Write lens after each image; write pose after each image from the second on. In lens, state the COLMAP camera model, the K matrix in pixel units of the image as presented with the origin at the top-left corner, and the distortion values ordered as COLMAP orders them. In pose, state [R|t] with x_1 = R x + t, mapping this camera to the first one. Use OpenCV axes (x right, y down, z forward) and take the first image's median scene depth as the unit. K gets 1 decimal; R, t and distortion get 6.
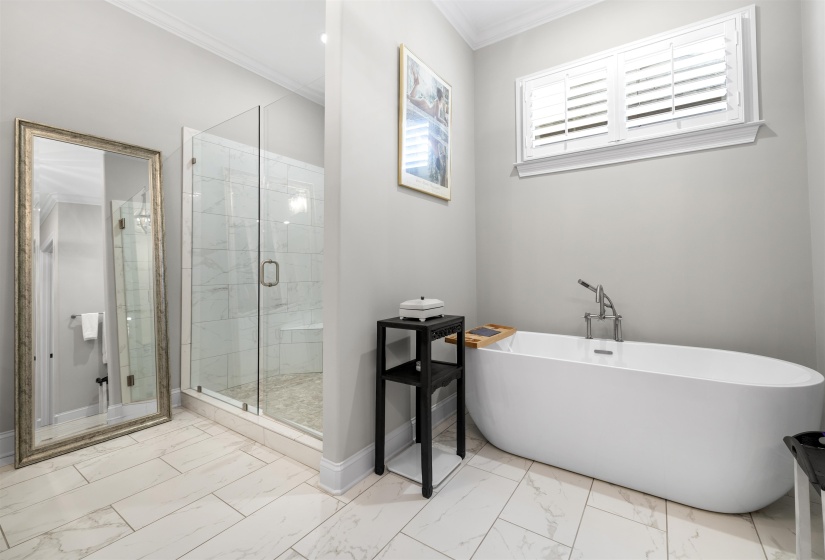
lens RADIAL K [[348.4, 0, 424.0], [0, 348.4, 260.1], [0, 0, 1]] dist [-0.002845, 0.000645]
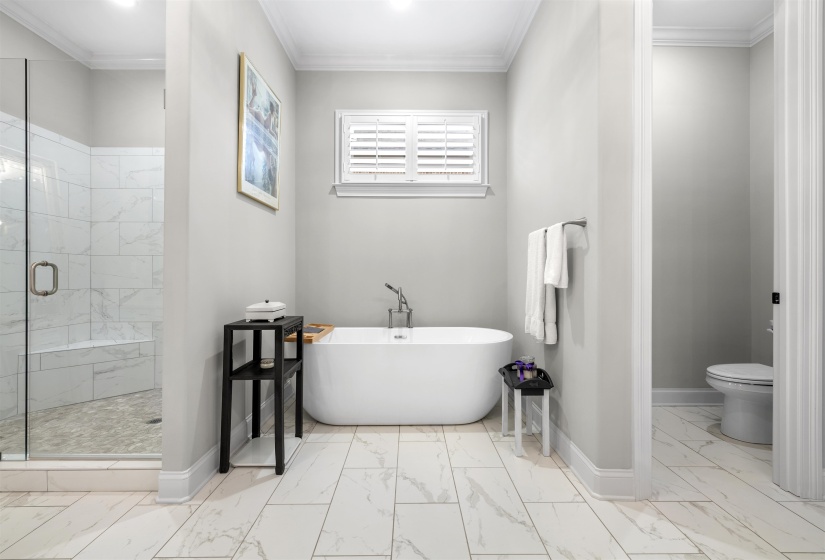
lens RADIAL K [[348.4, 0, 411.3], [0, 348.4, 277.3], [0, 0, 1]] dist [-0.002845, 0.000645]
pose [[0.819784, 0.001589, 0.572671, -0.242796], [-0.020006, 0.999465, 0.025865, -0.002570], [-0.572324, -0.032661, 0.819377, -0.133870]]
